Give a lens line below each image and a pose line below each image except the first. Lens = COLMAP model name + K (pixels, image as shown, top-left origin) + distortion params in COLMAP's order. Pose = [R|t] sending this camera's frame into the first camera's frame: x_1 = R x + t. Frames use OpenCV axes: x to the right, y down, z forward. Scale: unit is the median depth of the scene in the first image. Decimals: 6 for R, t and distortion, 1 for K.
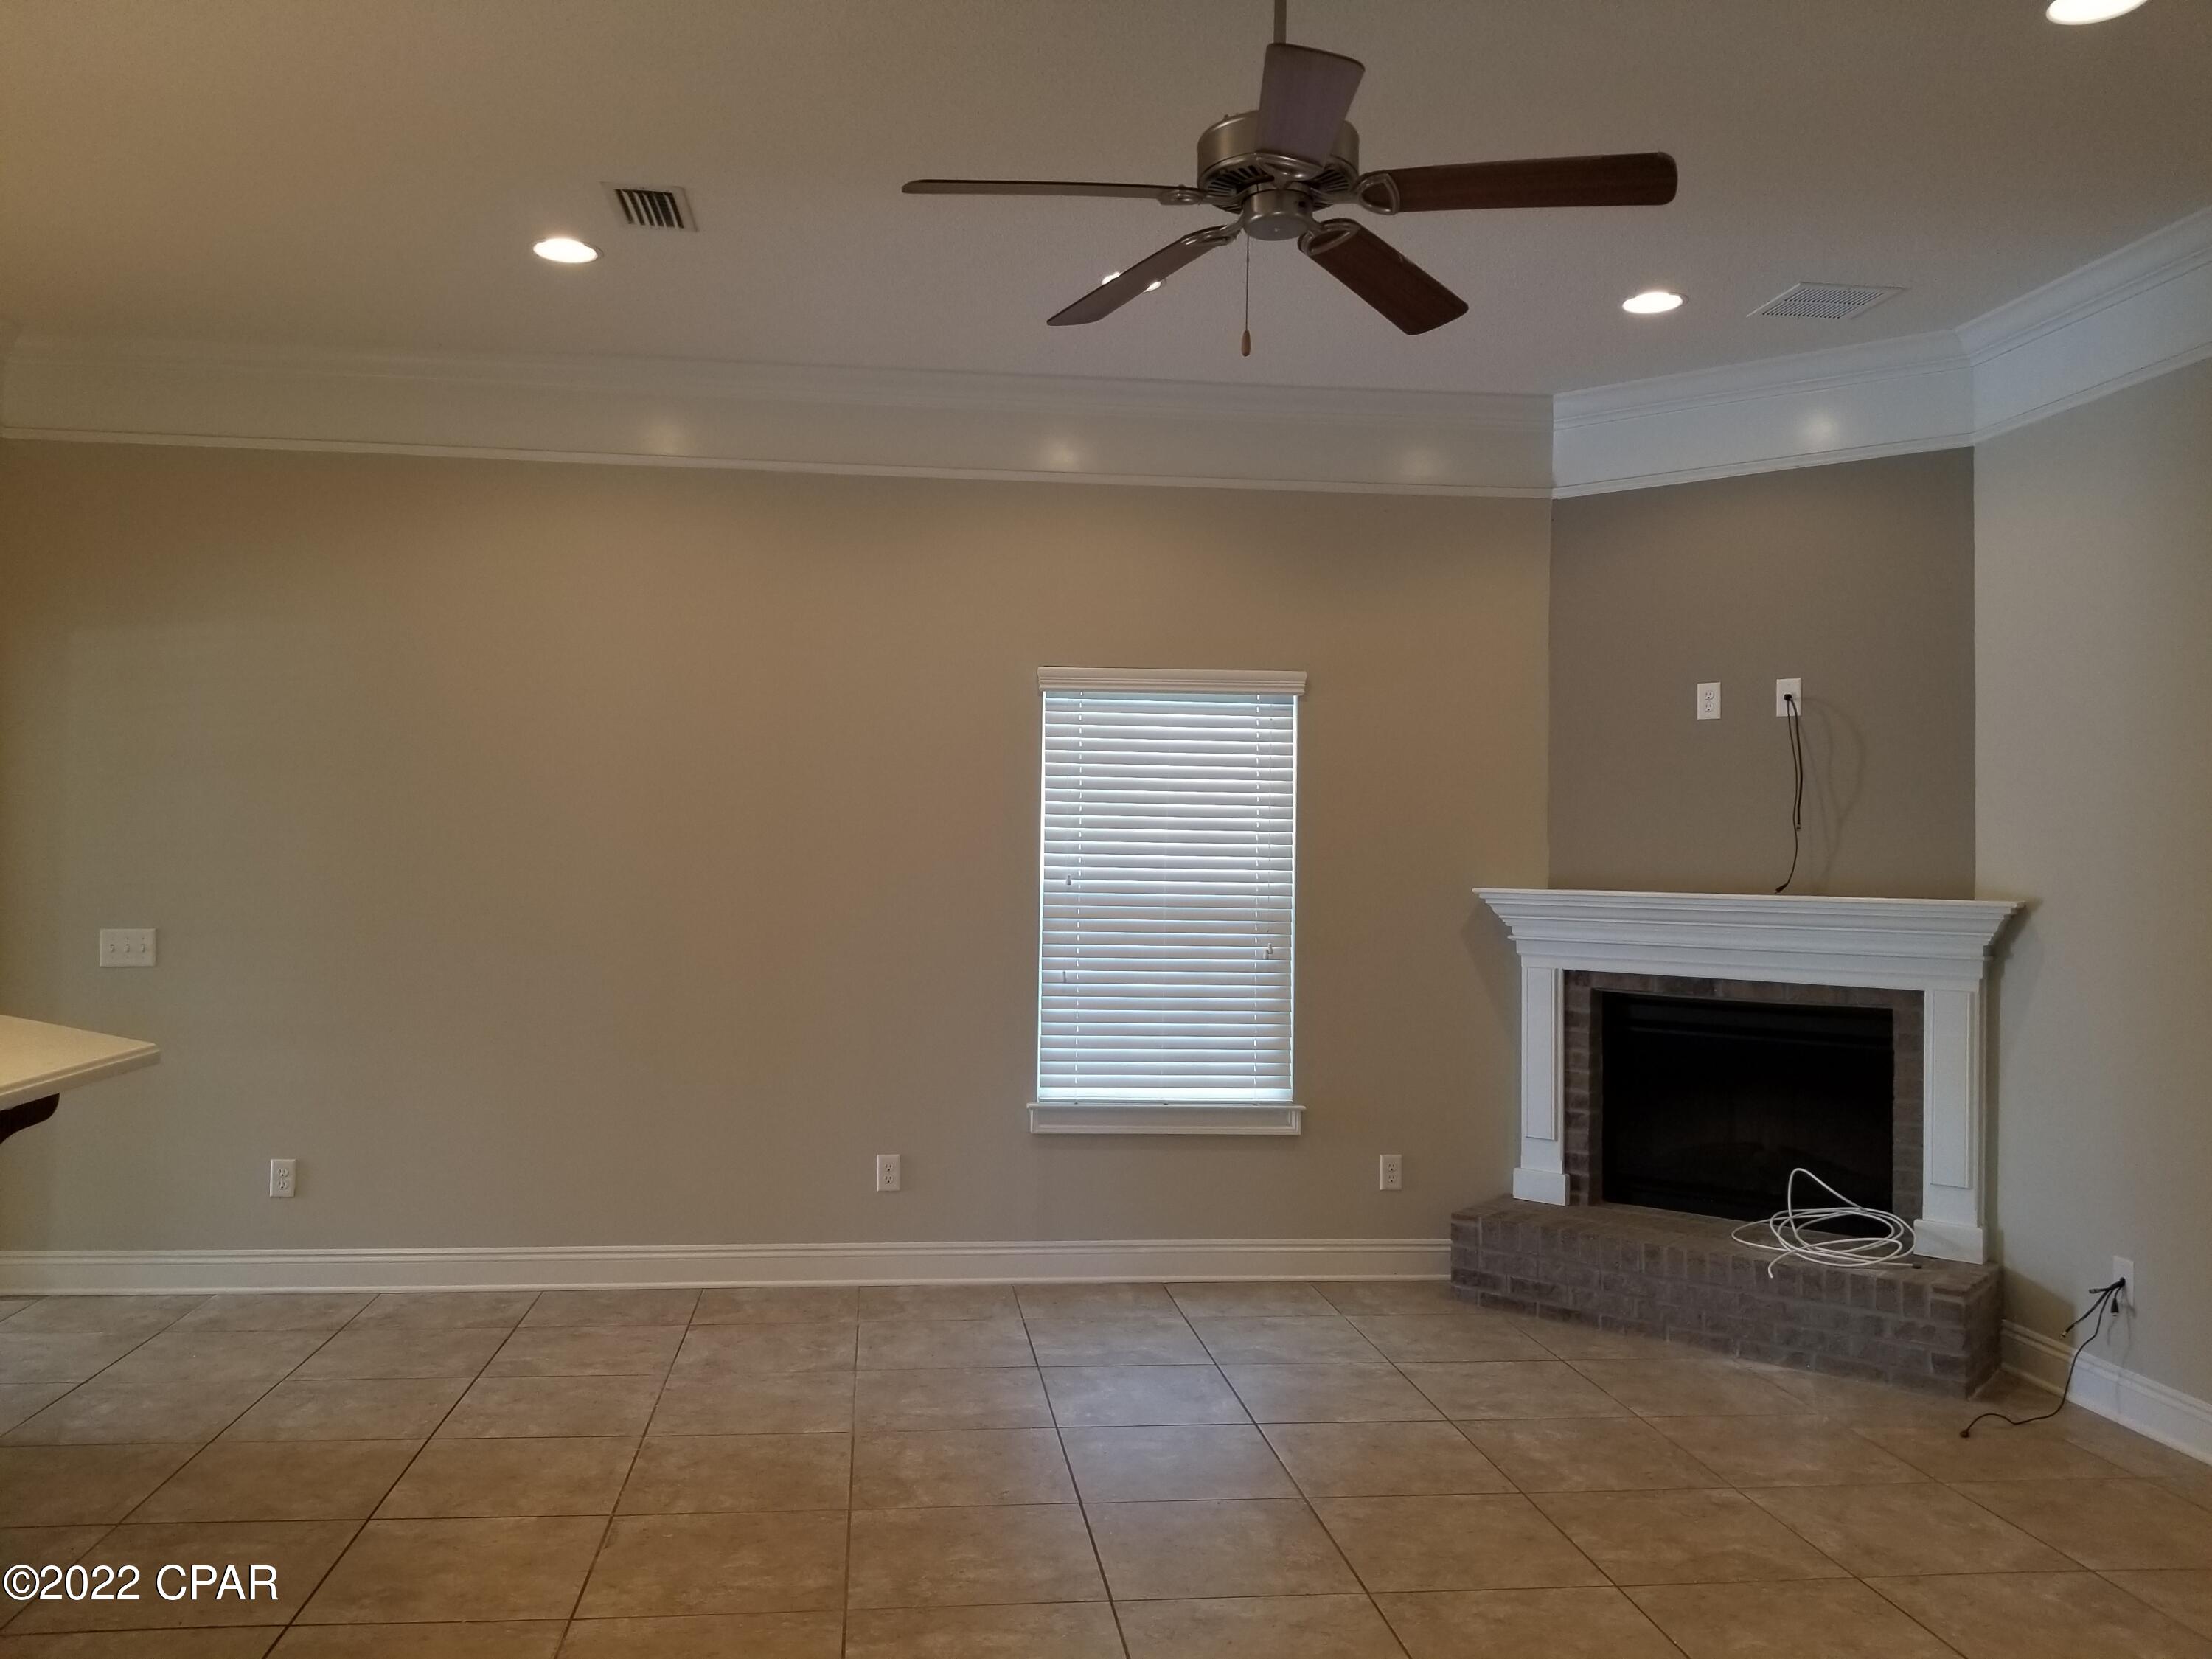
lens RADIAL K [[1730.1, 0, 1055.8], [0, 1730.1, 813.2], [0, 0, 1]] dist [0.041129, -0.069665]
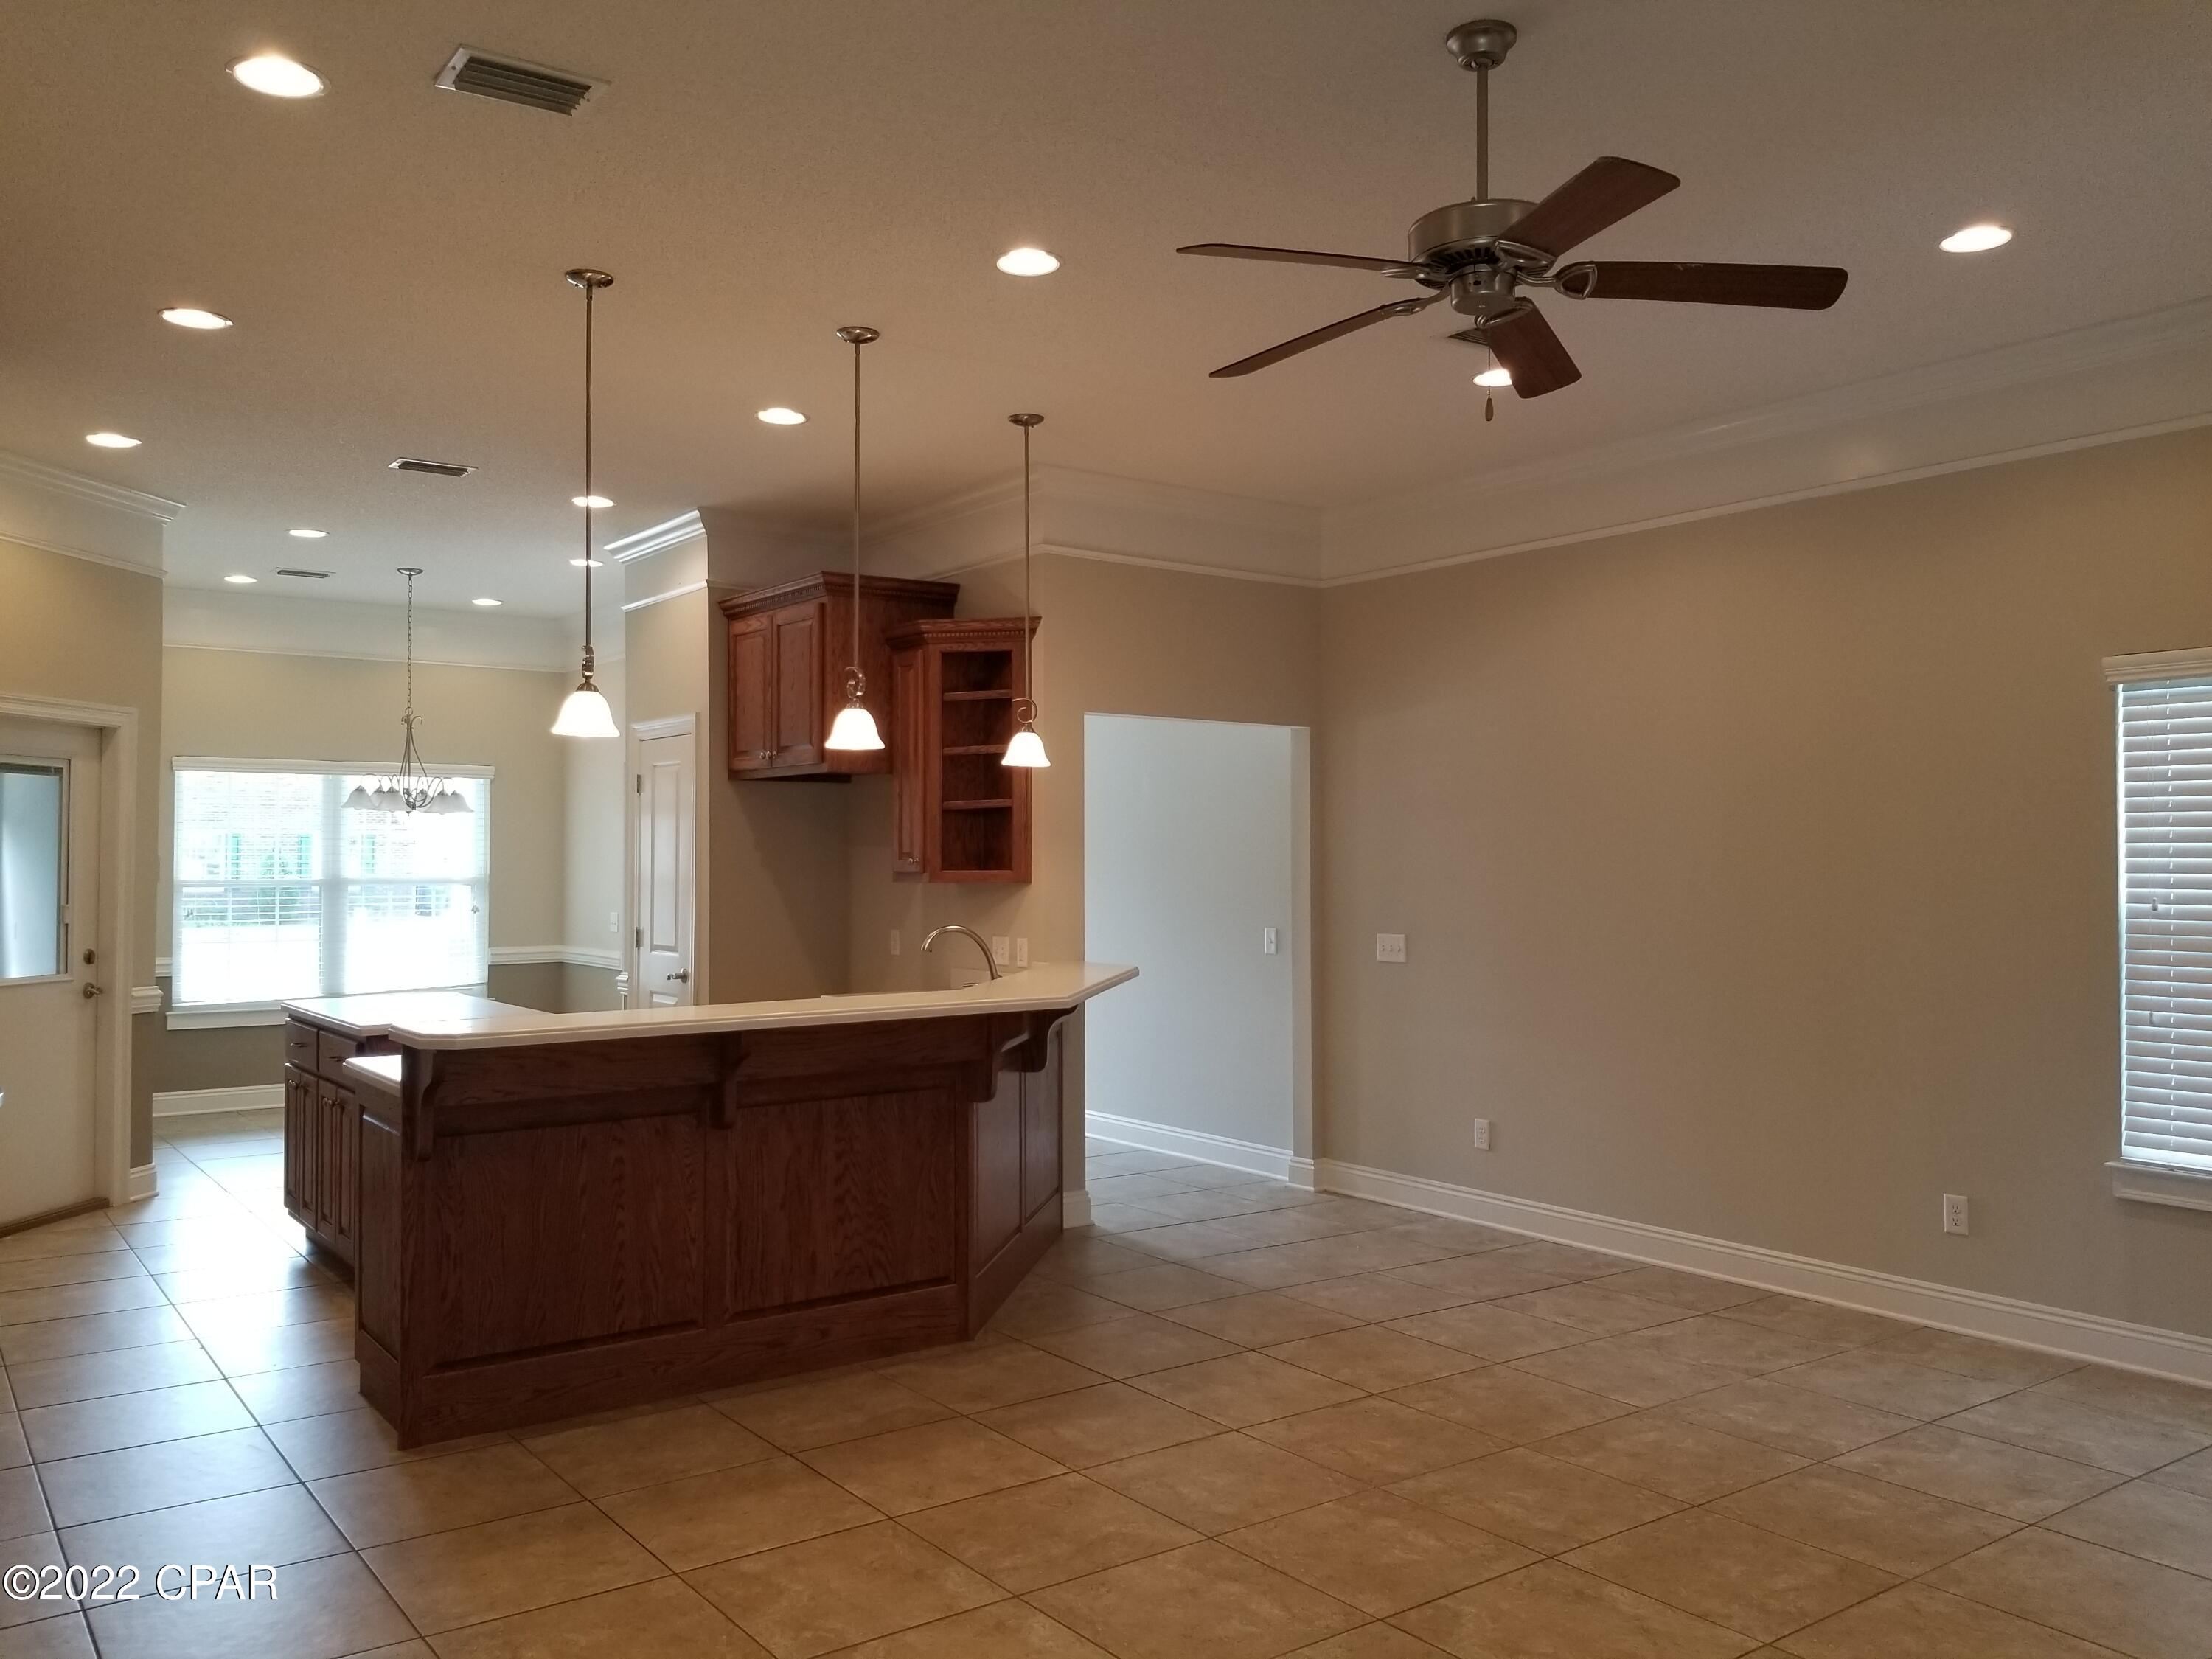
lens RADIAL K [[1730.1, 0, 1084.8], [0, 1730.1, 867.2], [0, 0, 1]] dist [0.041129, -0.069665]
pose [[0.503783, -0.009405, -0.863779, 0.496190], [0.023304, 0.999725, 0.002707, 0.005873], [0.863516, -0.021493, 0.503863, 0.122827]]
